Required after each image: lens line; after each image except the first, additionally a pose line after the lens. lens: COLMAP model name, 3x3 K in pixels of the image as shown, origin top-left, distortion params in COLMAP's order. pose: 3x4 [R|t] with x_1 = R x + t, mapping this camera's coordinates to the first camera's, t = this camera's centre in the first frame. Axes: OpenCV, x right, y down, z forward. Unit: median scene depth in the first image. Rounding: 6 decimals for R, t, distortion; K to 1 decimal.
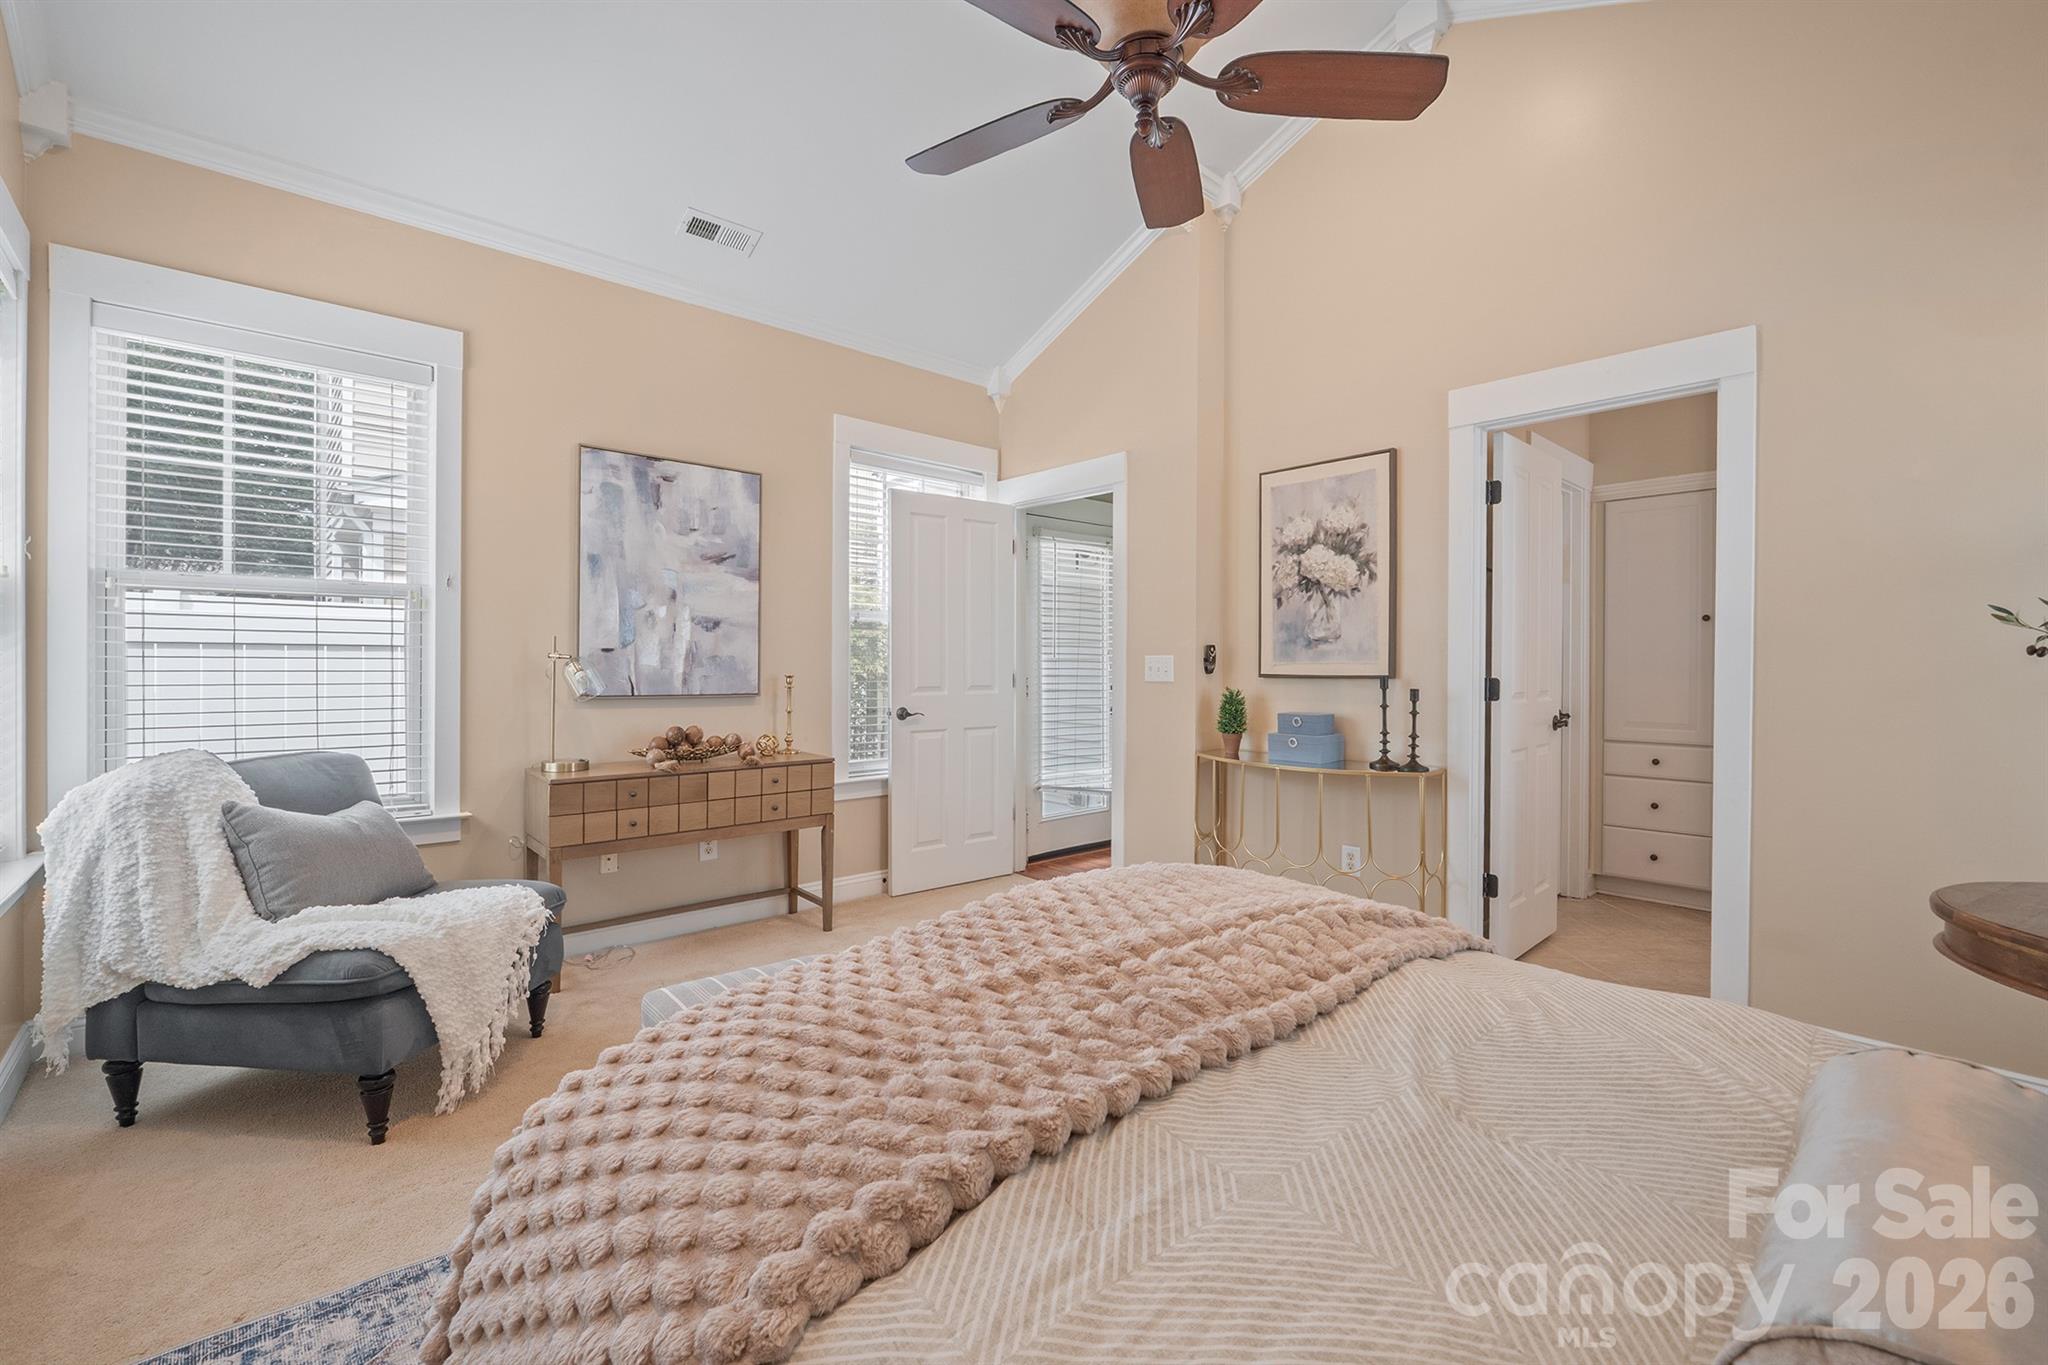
lens RADIAL K [[877.7, 0, 1025.5], [0, 877.7, 667.2], [0, 0, 1]] dist [-0.008882, 0.000874]
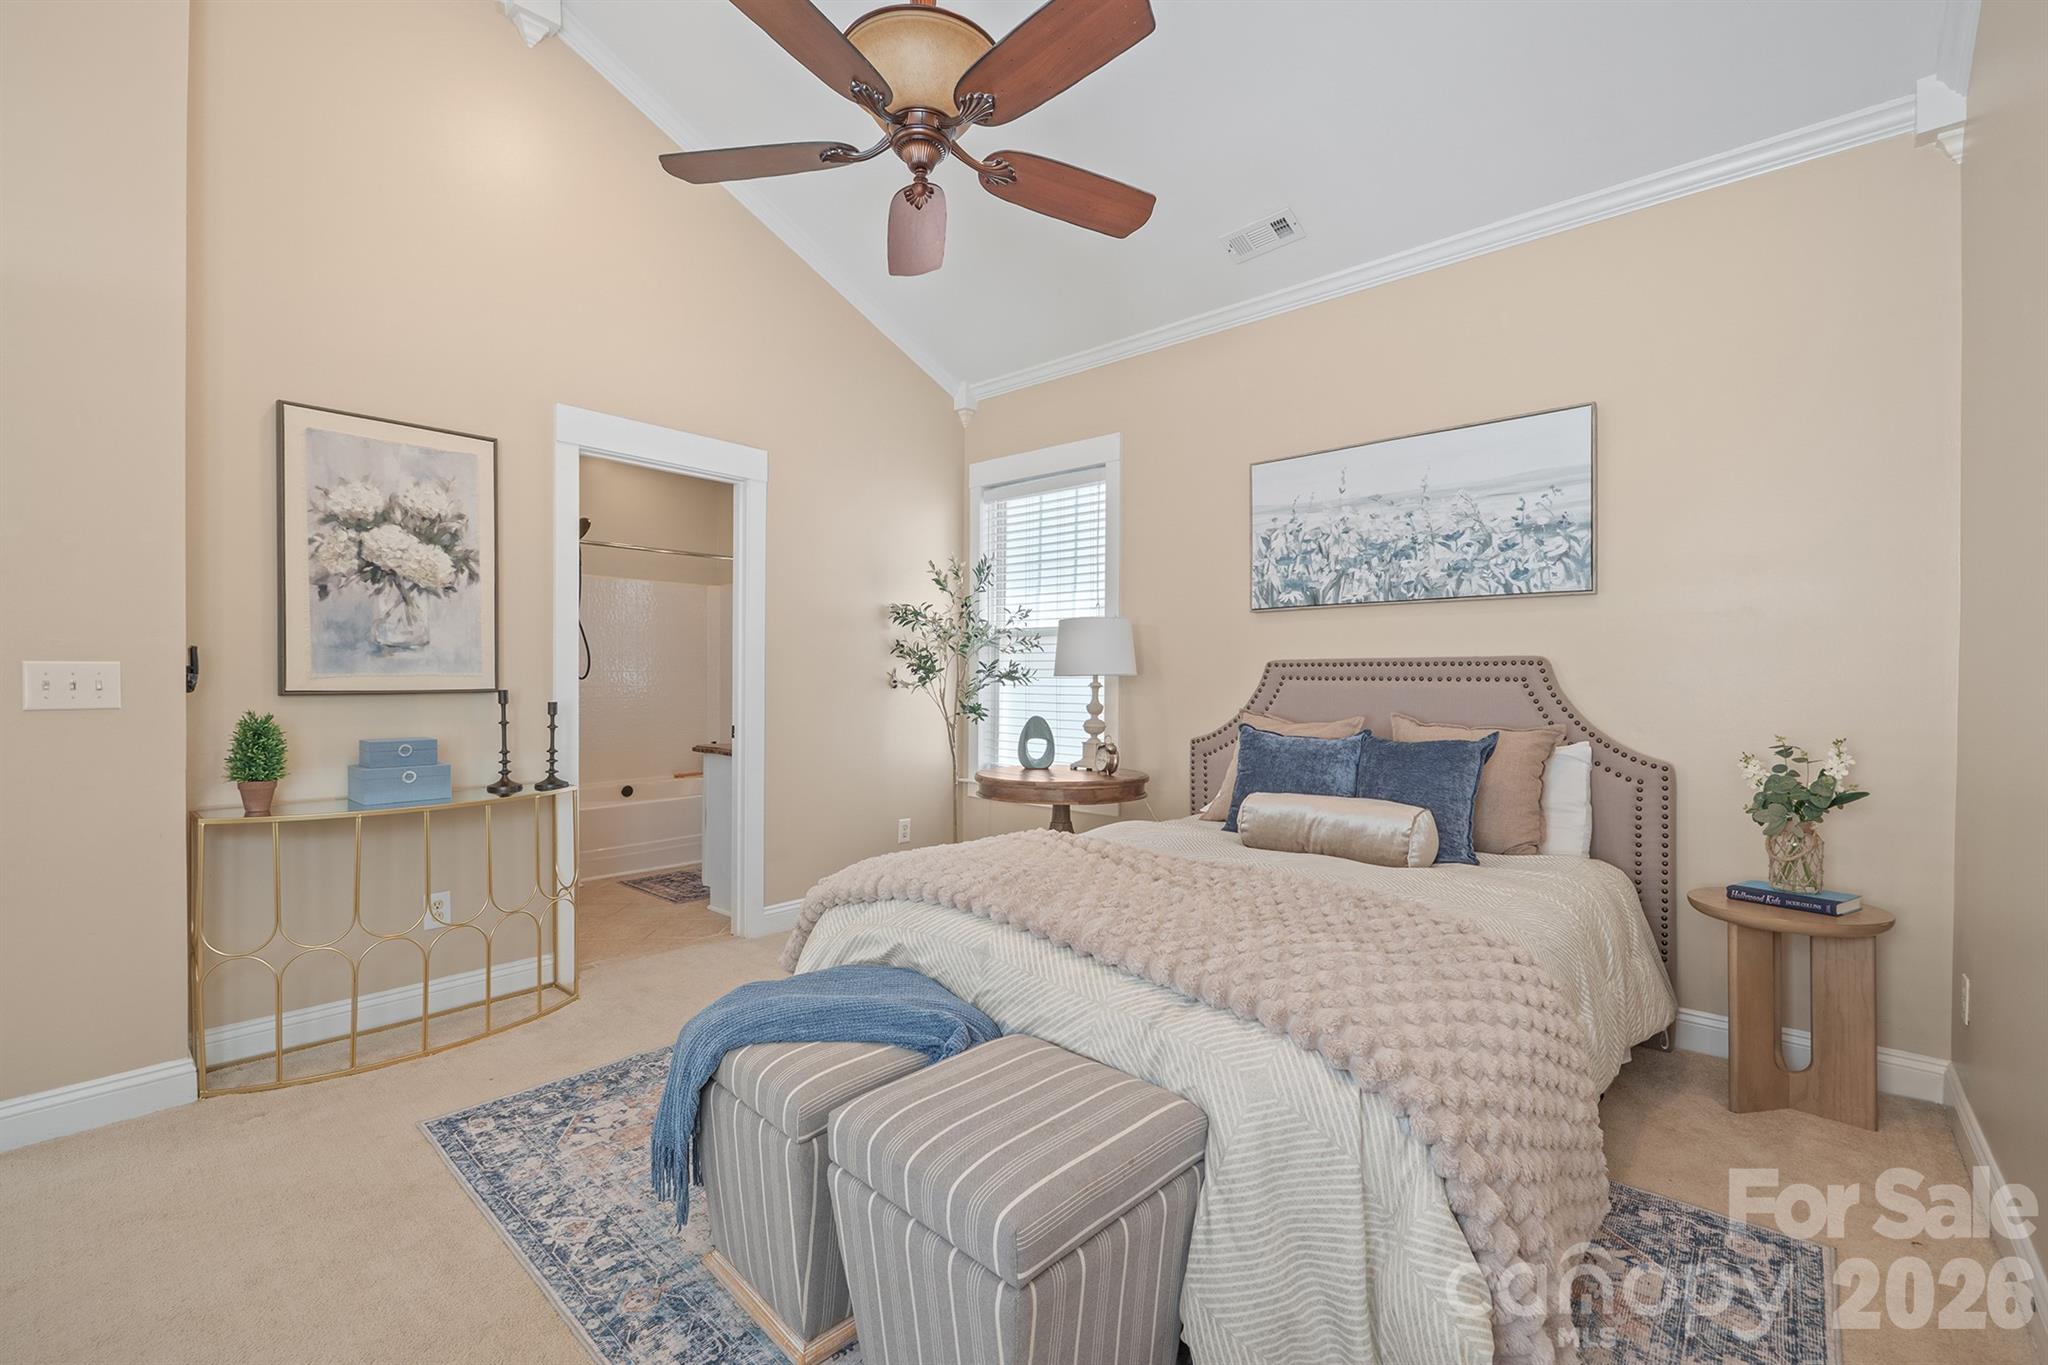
lens RADIAL K [[877.7, 0, 1024.2], [0, 877.7, 684.2], [0, 0, 1]] dist [-0.008882, 0.000874]
pose [[-0.129421, -0.013420, 0.991499, -0.530571], [-0.001117, 0.999910, 0.013389, -0.007927], [-0.991589, 0.000626, -0.129424, 0.550011]]
